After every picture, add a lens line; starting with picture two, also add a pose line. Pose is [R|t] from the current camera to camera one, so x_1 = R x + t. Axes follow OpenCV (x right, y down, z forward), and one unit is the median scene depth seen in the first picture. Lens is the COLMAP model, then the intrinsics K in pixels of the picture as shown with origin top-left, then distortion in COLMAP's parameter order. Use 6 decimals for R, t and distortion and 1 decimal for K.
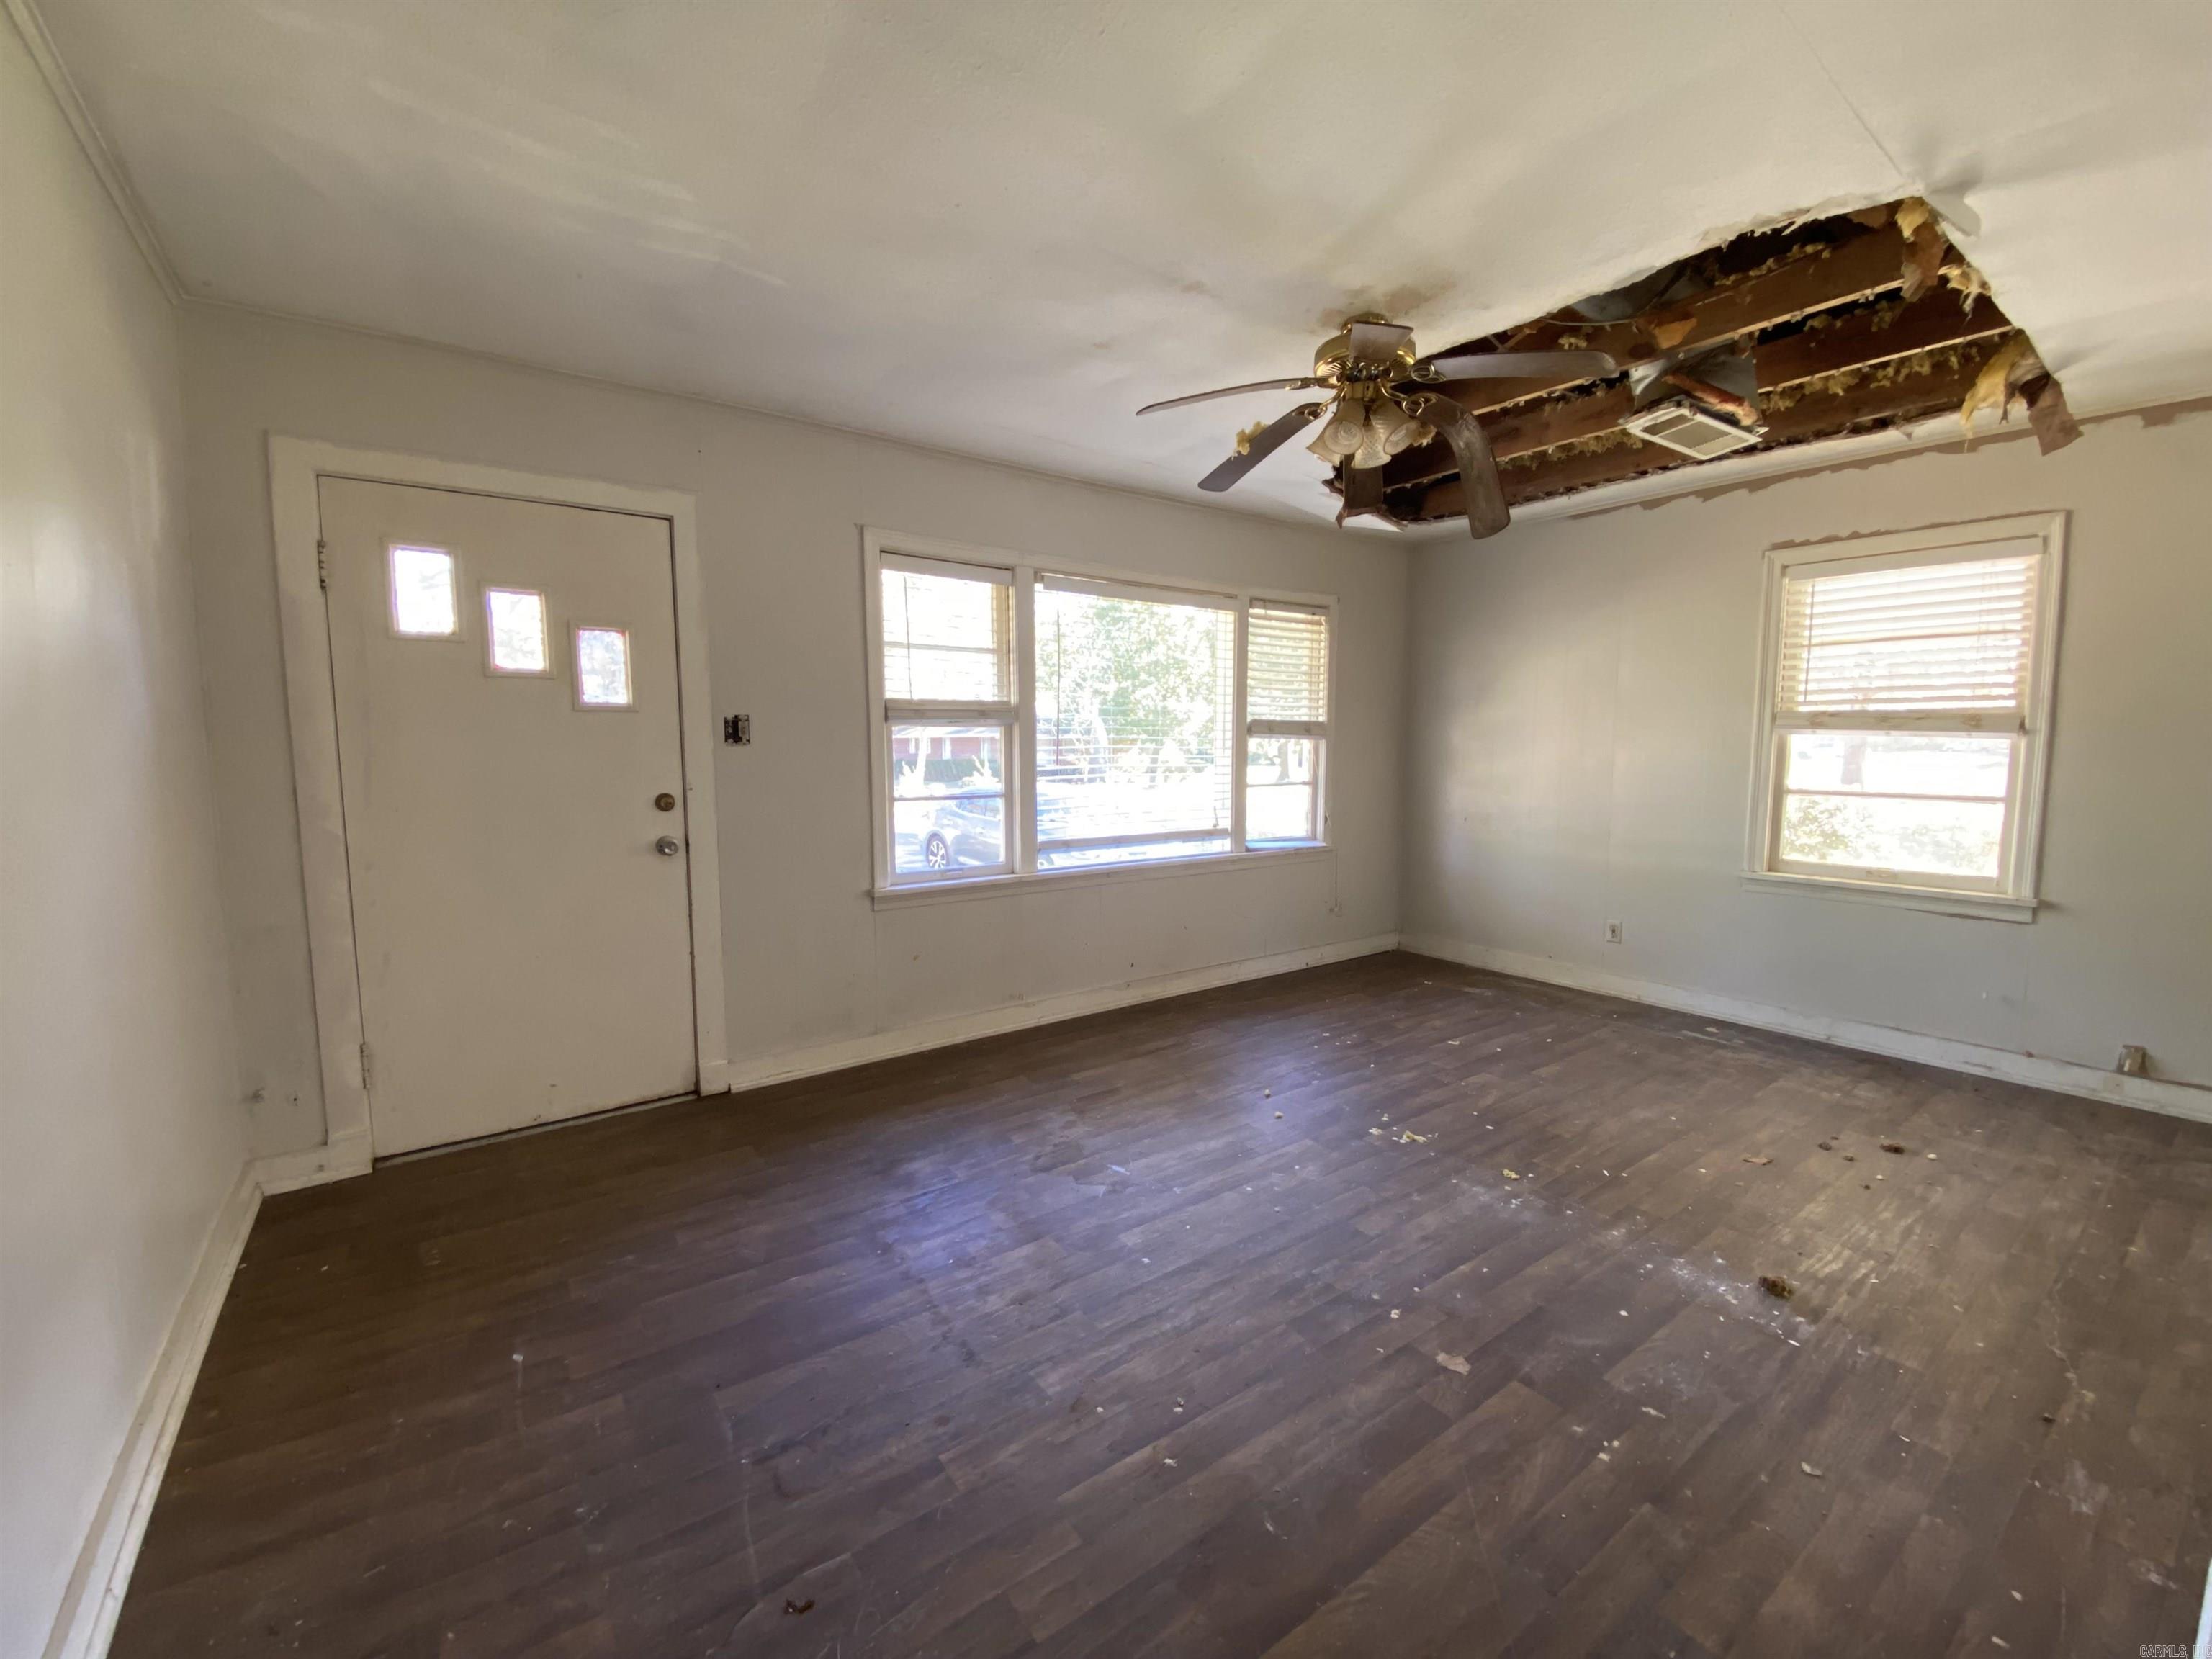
lens RADIAL K [[895.9, 0, 1106.0], [0, 895.9, 829.5], [0, 0, 1]] dist [0.029843, -0.022521]
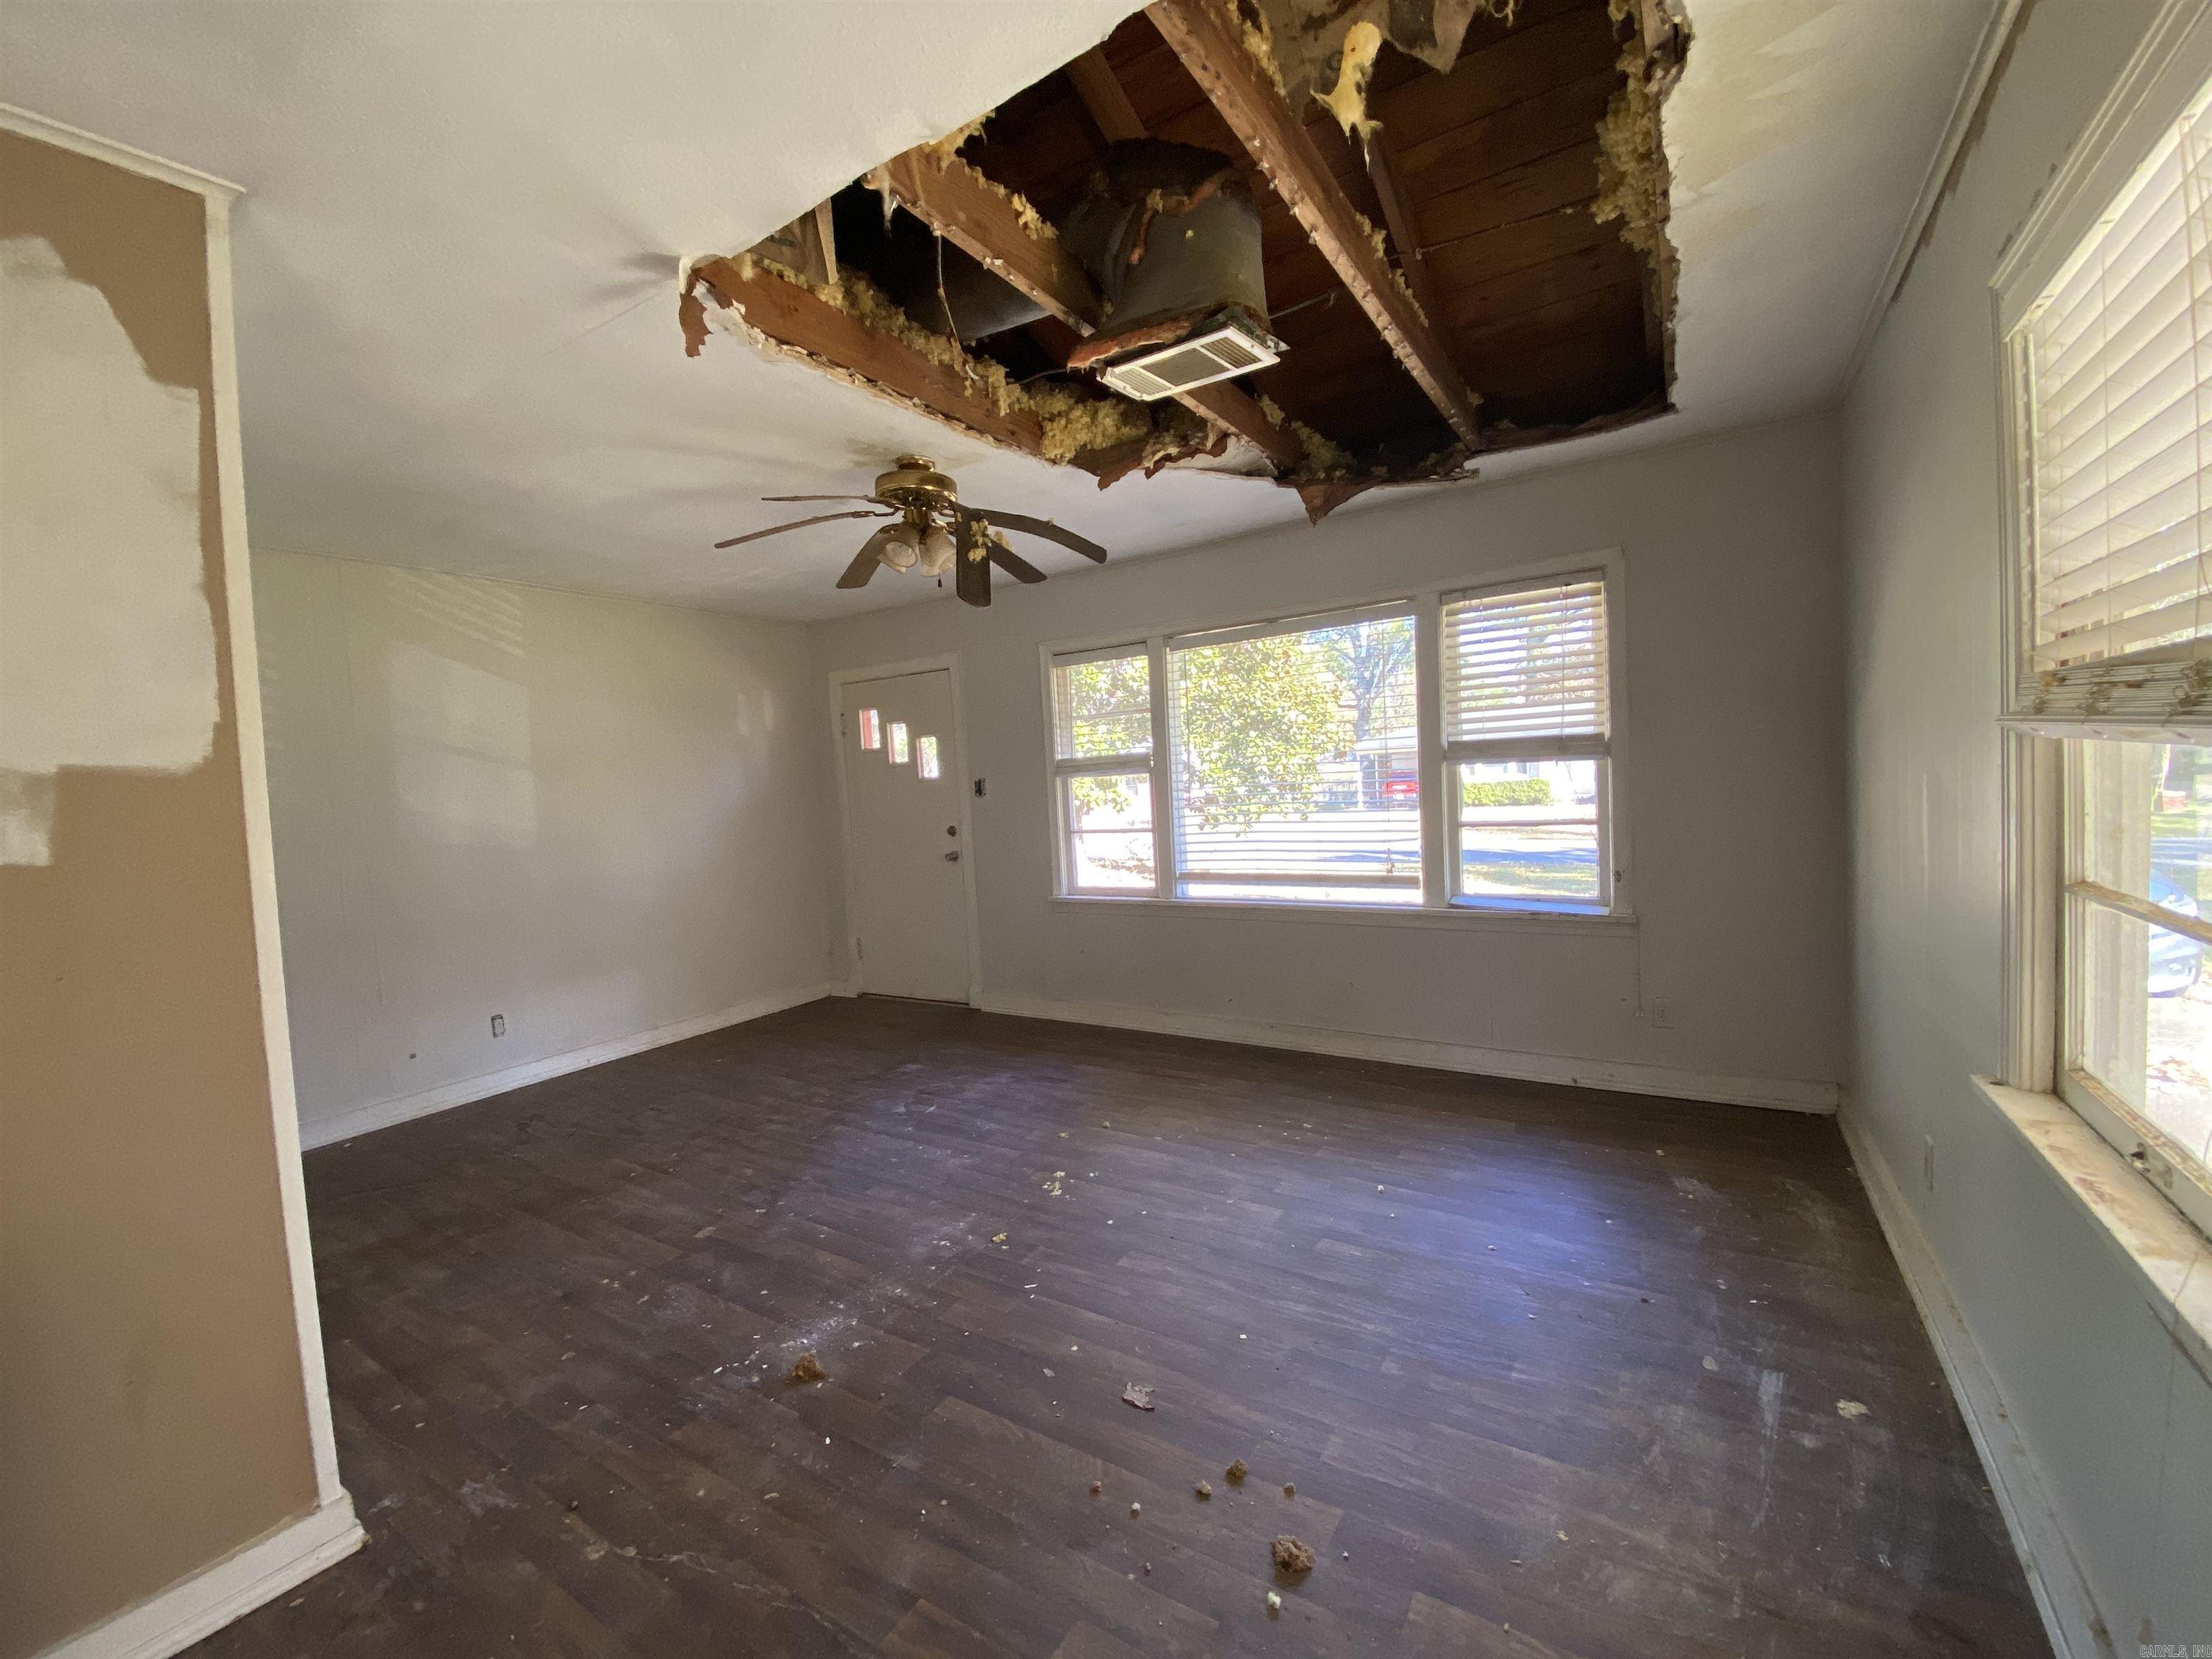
lens RADIAL K [[895.9, 0, 1106.0], [0, 895.9, 829.5], [0, 0, 1]] dist [0.029843, -0.022521]
pose [[0.368287, 0.028546, -0.929274, 1.139802], [-0.034915, 0.999248, 0.016858, -0.068686], [0.929056, 0.026237, 0.369007, 0.600094]]
